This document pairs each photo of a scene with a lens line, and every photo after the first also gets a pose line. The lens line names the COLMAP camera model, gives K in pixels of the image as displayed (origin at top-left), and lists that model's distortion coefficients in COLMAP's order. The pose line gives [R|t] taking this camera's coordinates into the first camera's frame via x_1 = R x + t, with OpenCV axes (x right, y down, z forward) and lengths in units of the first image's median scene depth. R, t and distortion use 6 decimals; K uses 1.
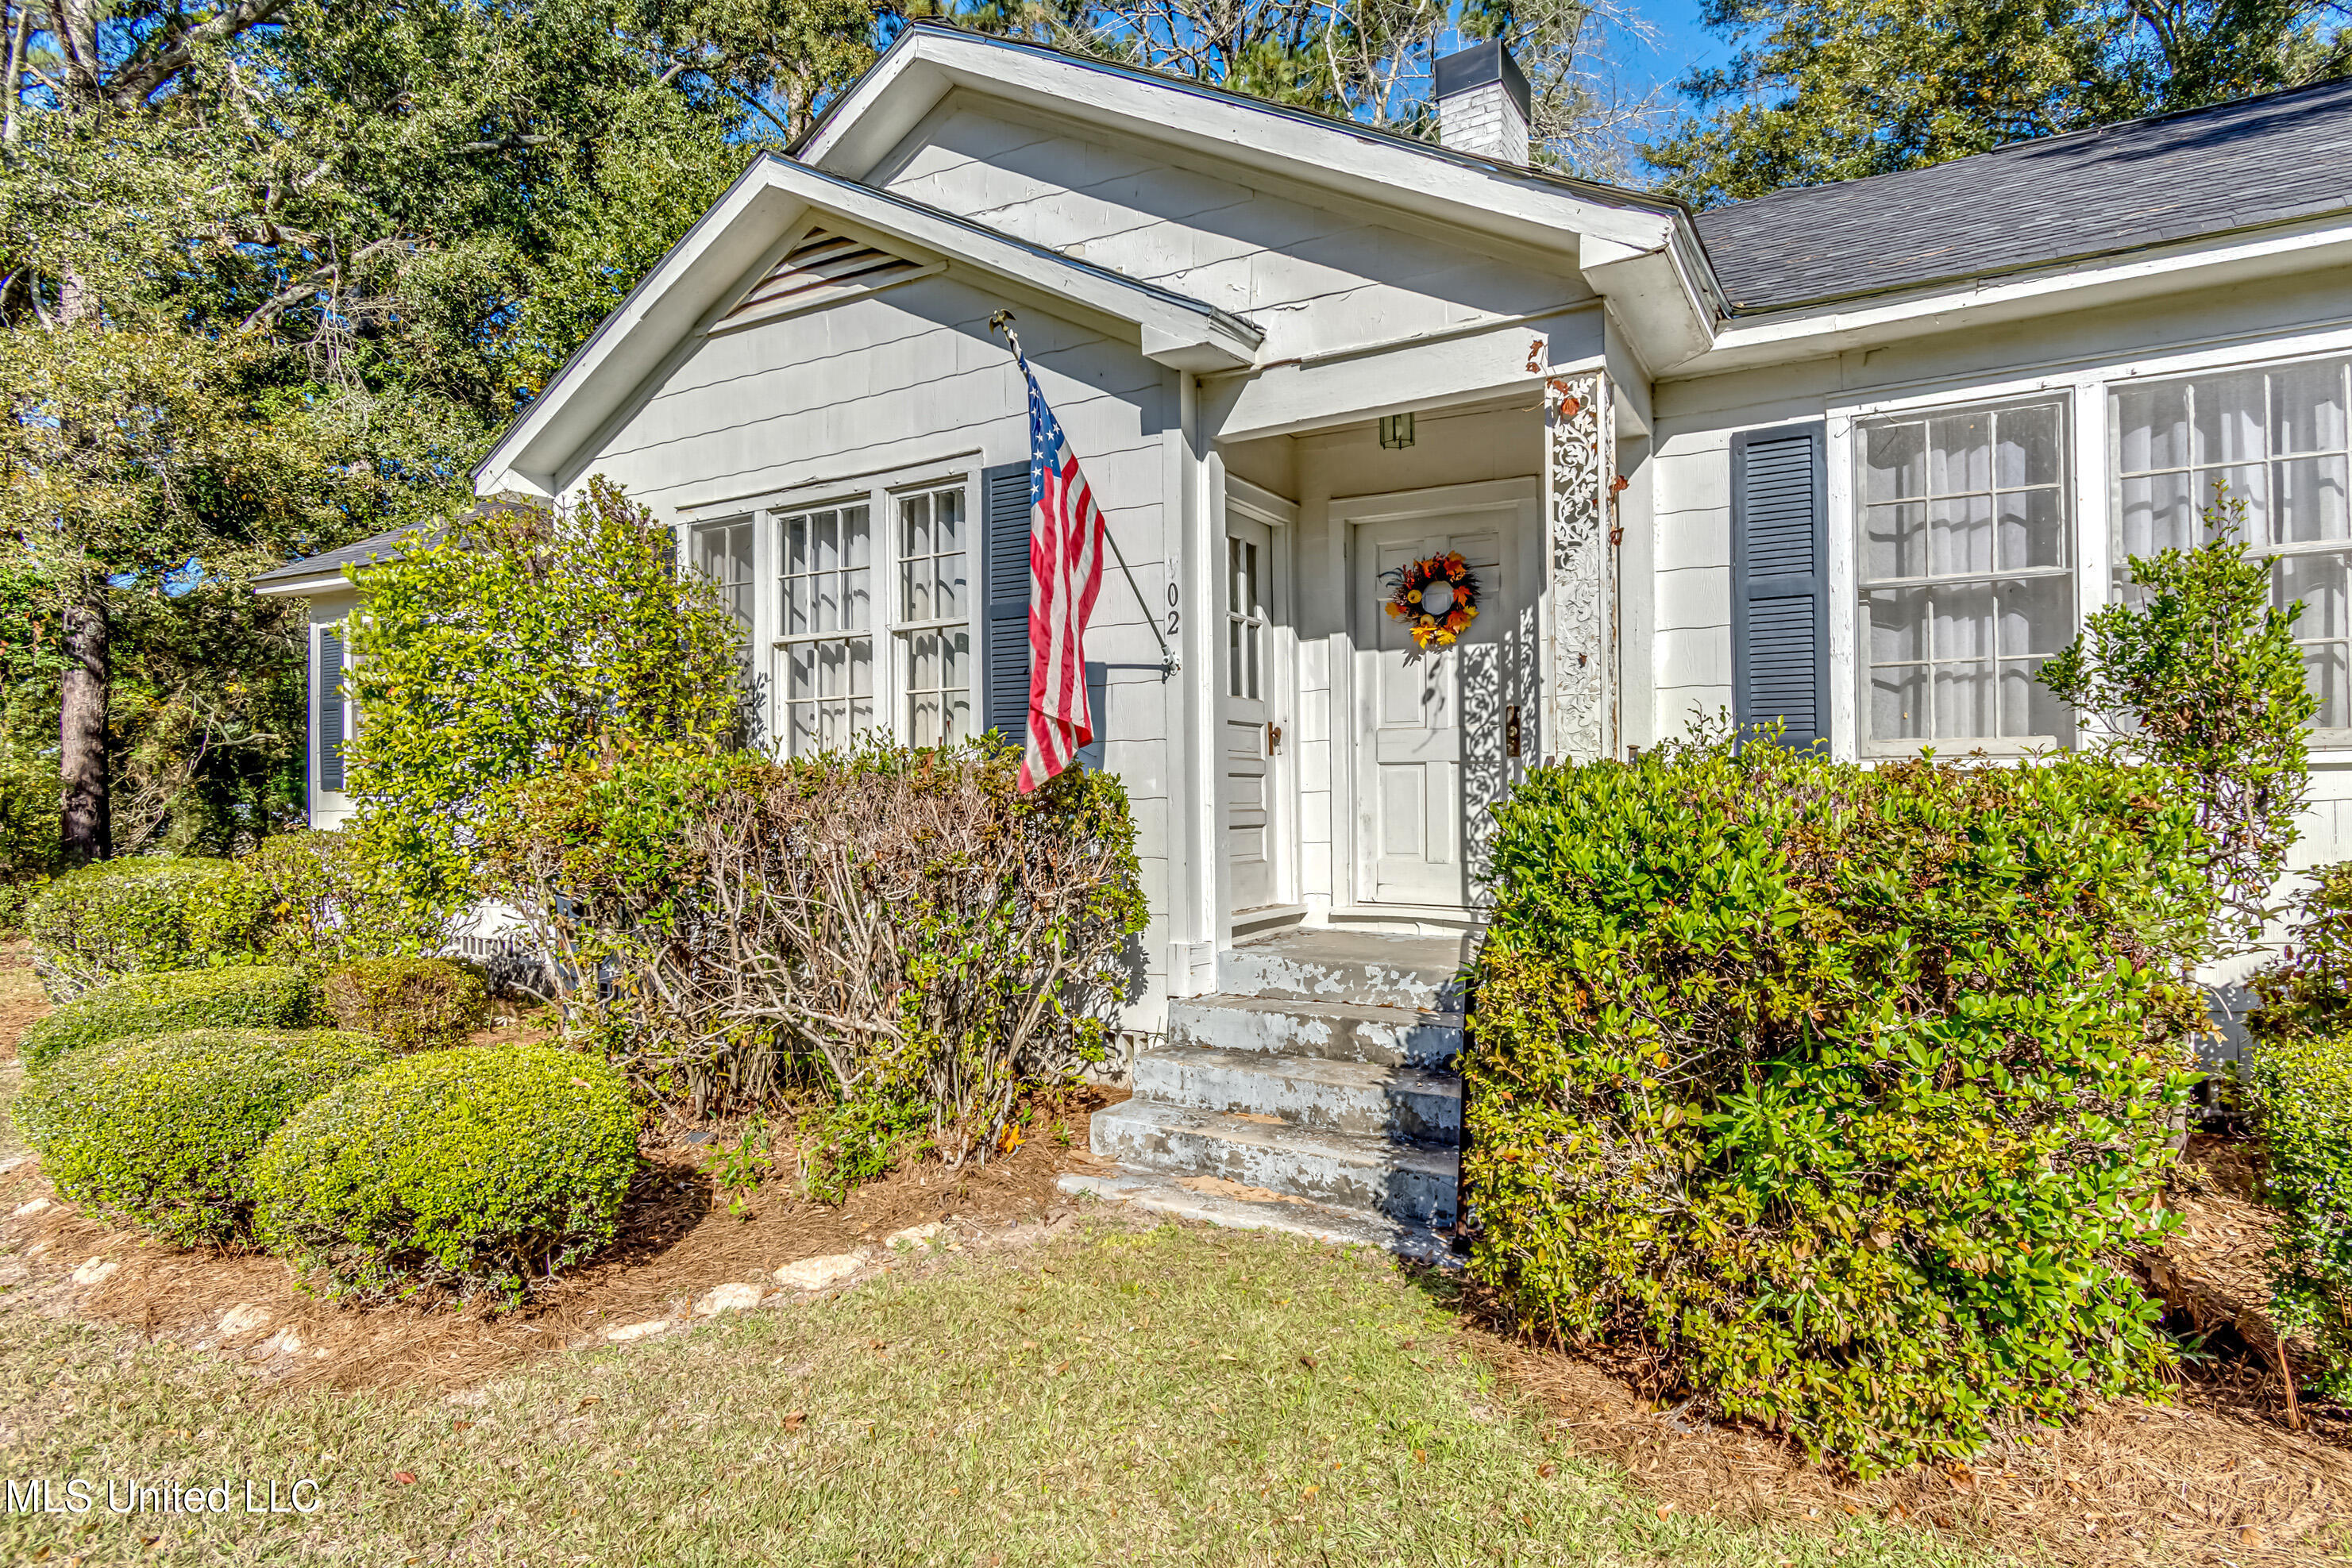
lens RADIAL K [[1306.0, 0, 1176.0], [0, 1306.0, 784.0], [0, 0, 1]] dist [-0.003669, -0.000617]
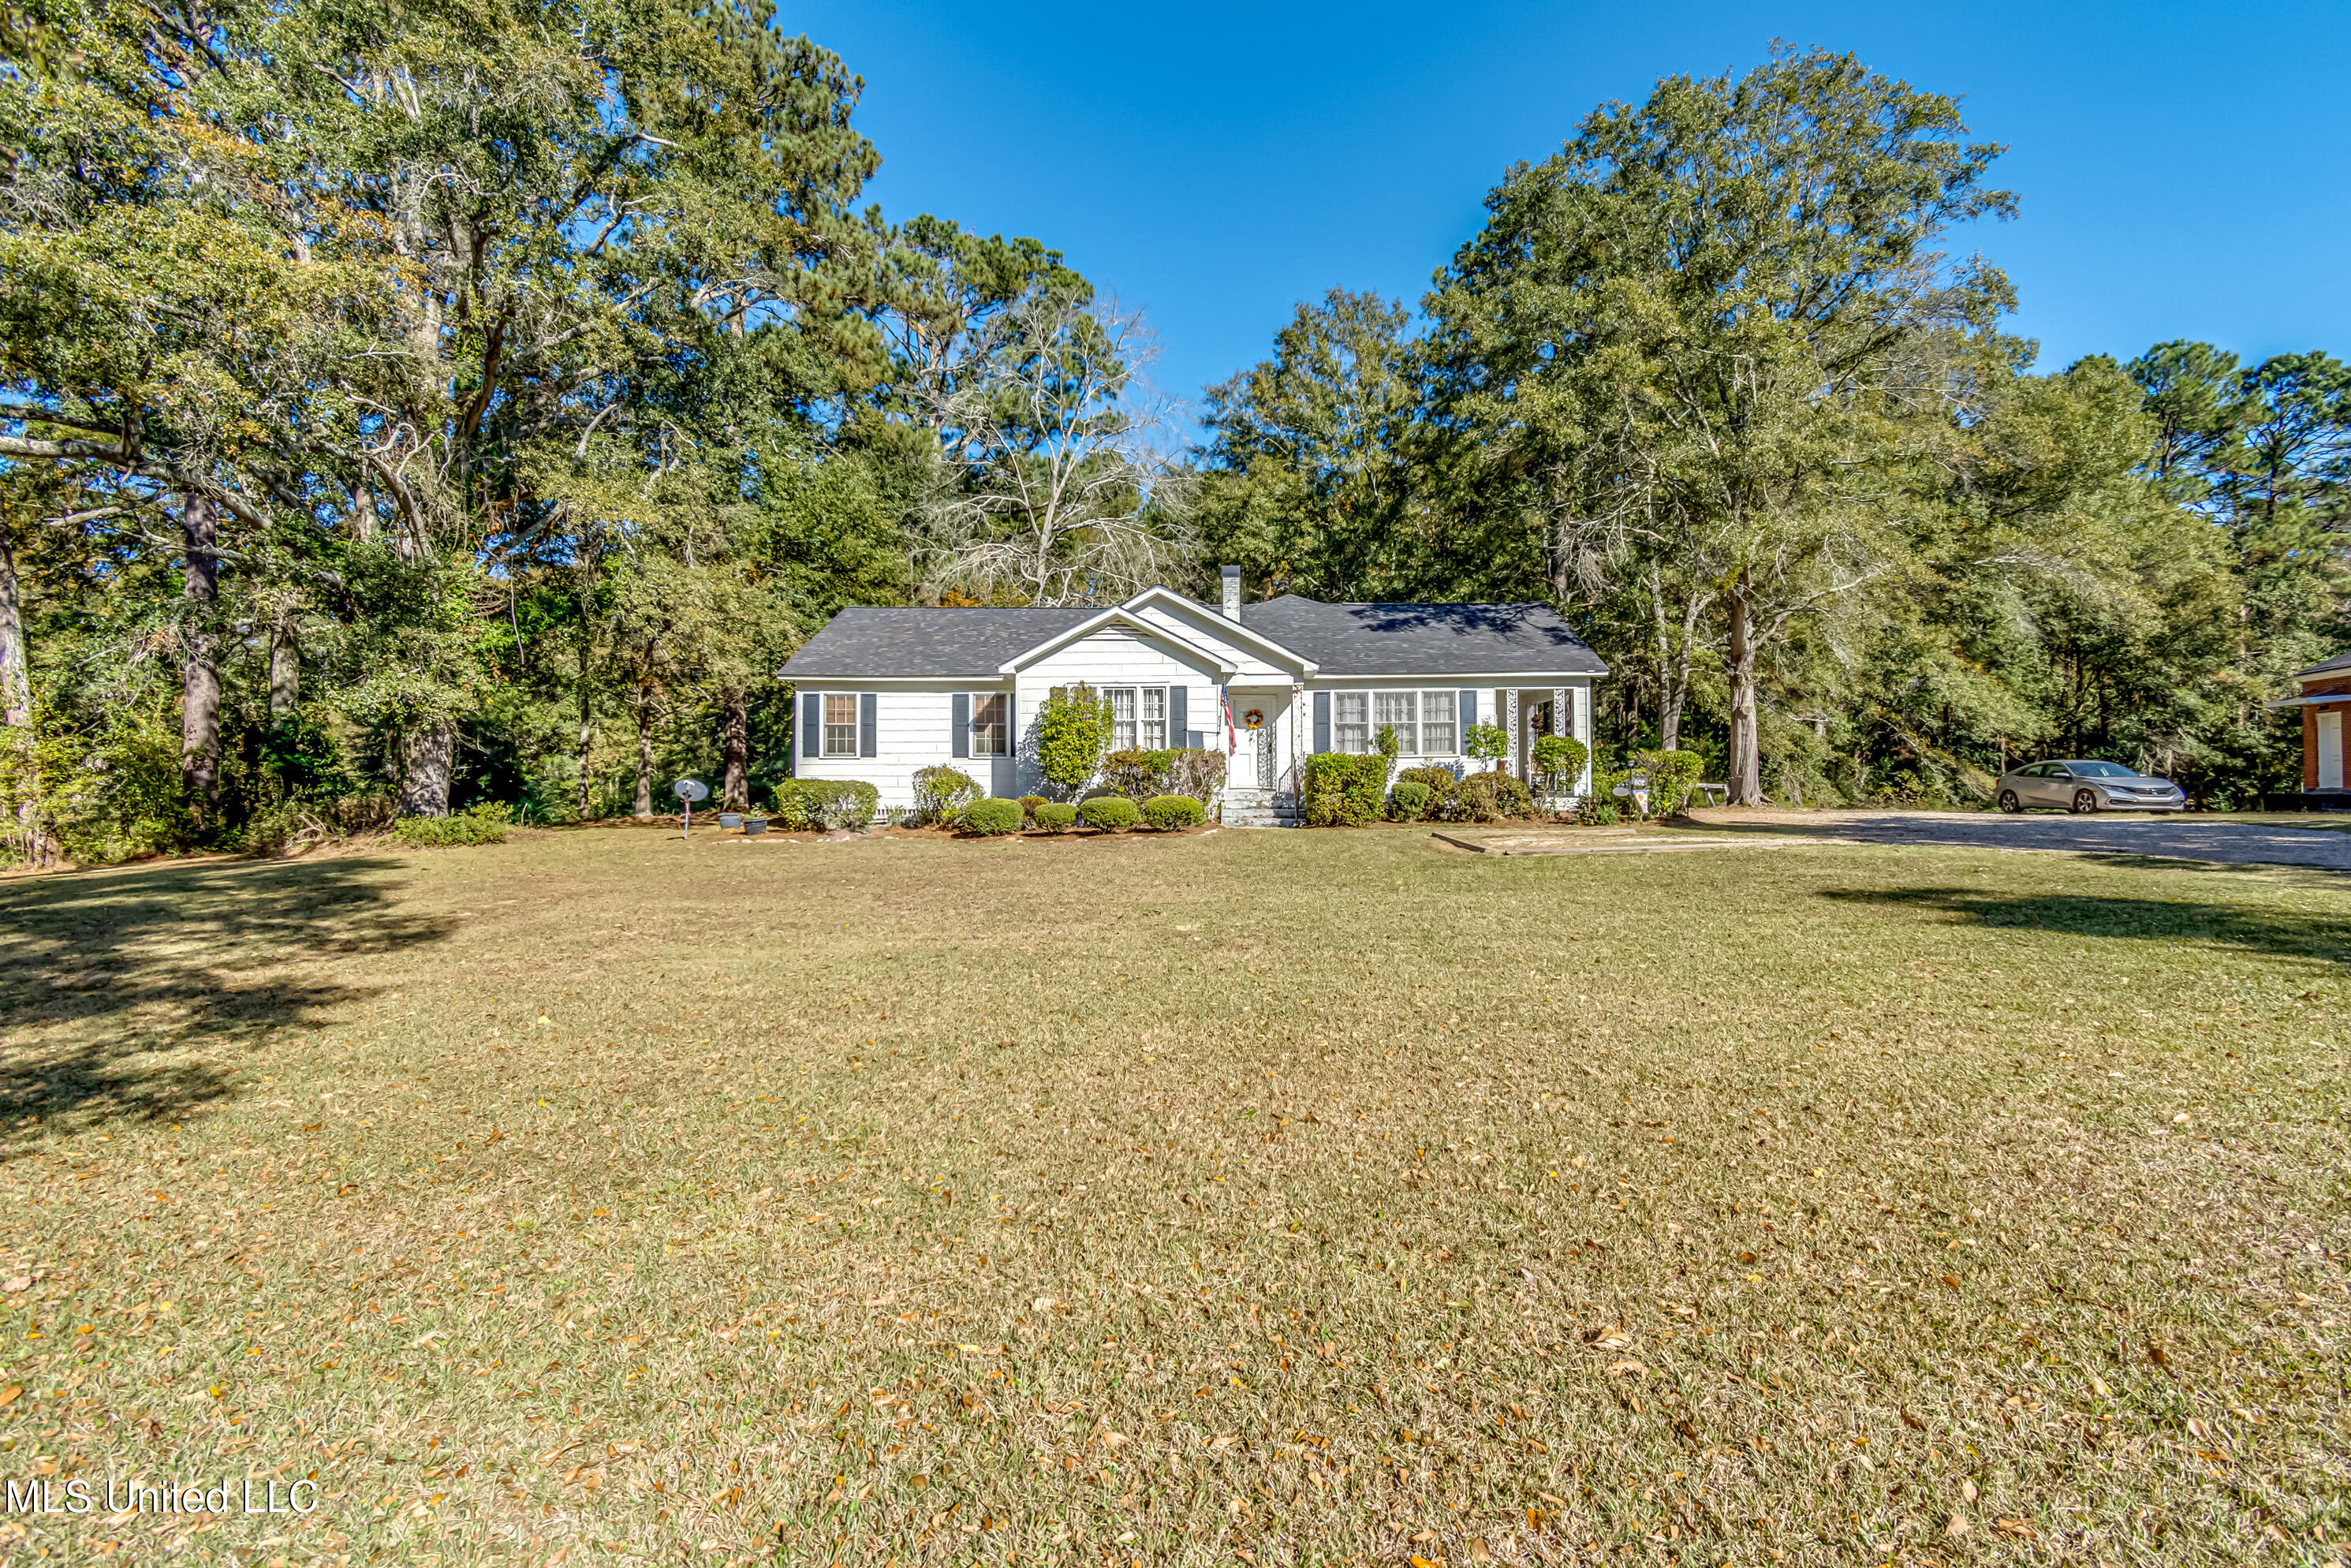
lens RADIAL K [[1023.1, 0, 1175.5], [0, 1023.1, 784.0], [0, 0, 1]] dist [0.023088, 0.000019]
pose [[0.884706, 0.010717, 0.466027, -1.925285], [-0.010791, 0.999939, -0.002509, 0.113286], [-0.466025, -0.002809, 0.884767, -2.315672]]
